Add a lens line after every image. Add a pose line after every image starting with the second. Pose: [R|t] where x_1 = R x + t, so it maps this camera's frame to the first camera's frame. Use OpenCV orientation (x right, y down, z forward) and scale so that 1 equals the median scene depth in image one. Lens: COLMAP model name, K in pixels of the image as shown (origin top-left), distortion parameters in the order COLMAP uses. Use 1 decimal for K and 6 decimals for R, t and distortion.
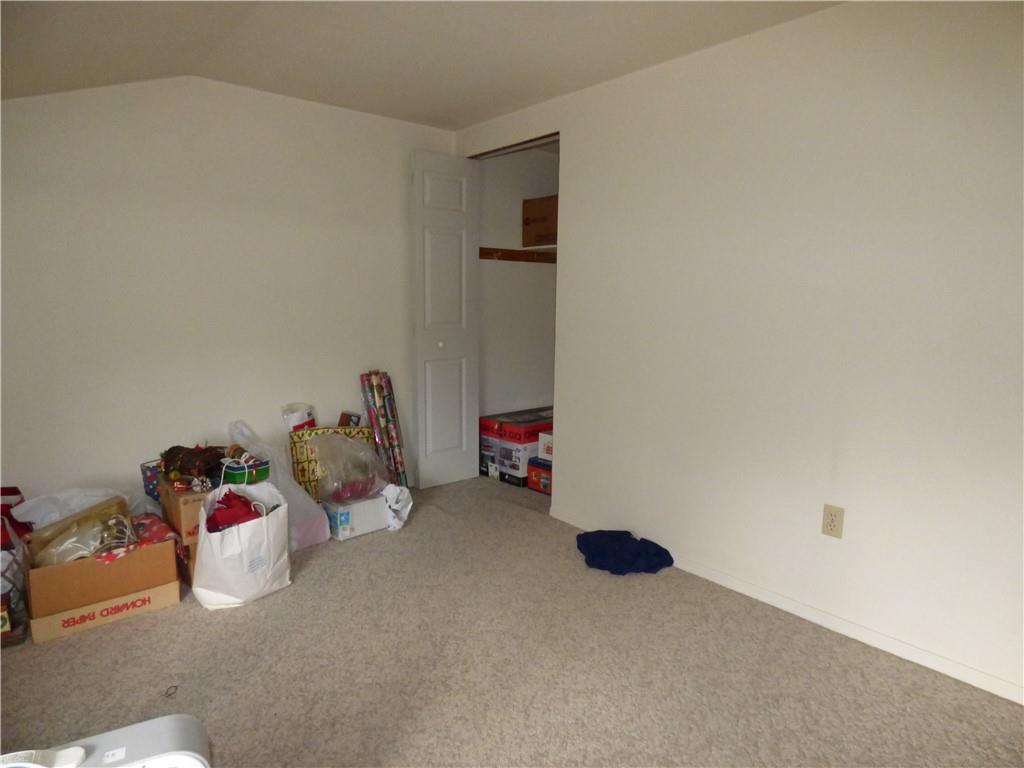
lens RADIAL K [[619.2, 0, 519.4], [0, 619.2, 386.7], [0, 0, 1]] dist [-0.001200, 0.000321]
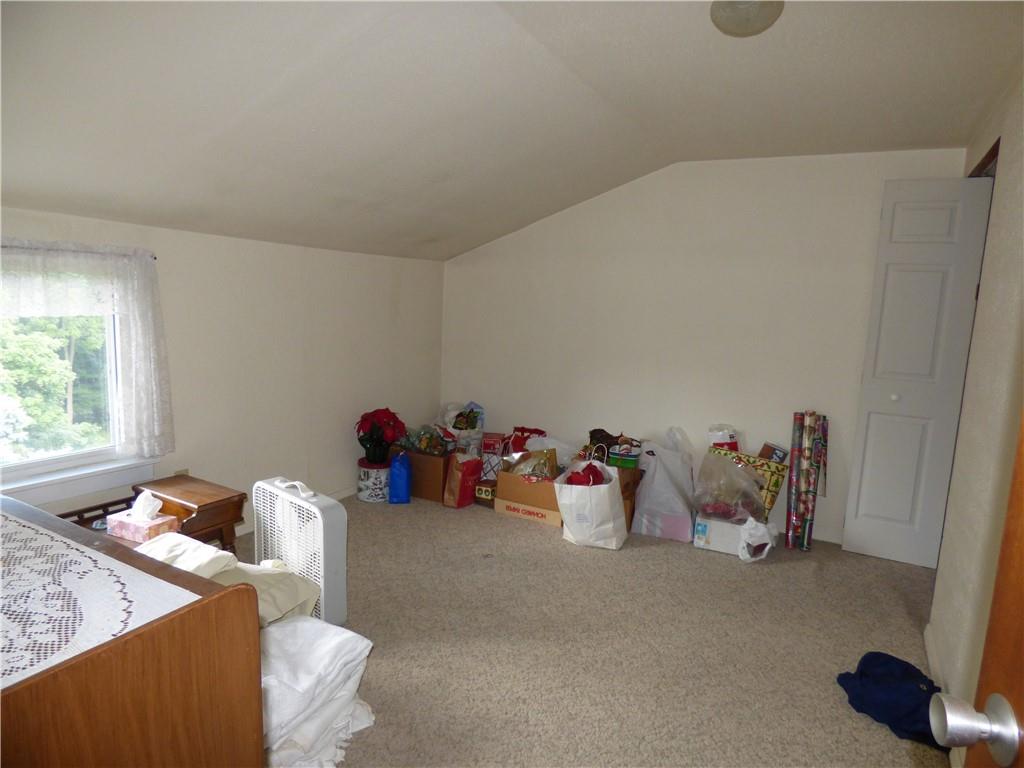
lens RADIAL K [[619.2, 0, 520.7], [0, 619.2, 383.2], [0, 0, 1]] dist [-0.001200, 0.000321]
pose [[0.346921, 0.132958, -0.928422, 0.607859], [-0.181368, 0.980726, 0.072677, -0.068448], [0.920191, 0.143173, 0.364349, 0.246339]]
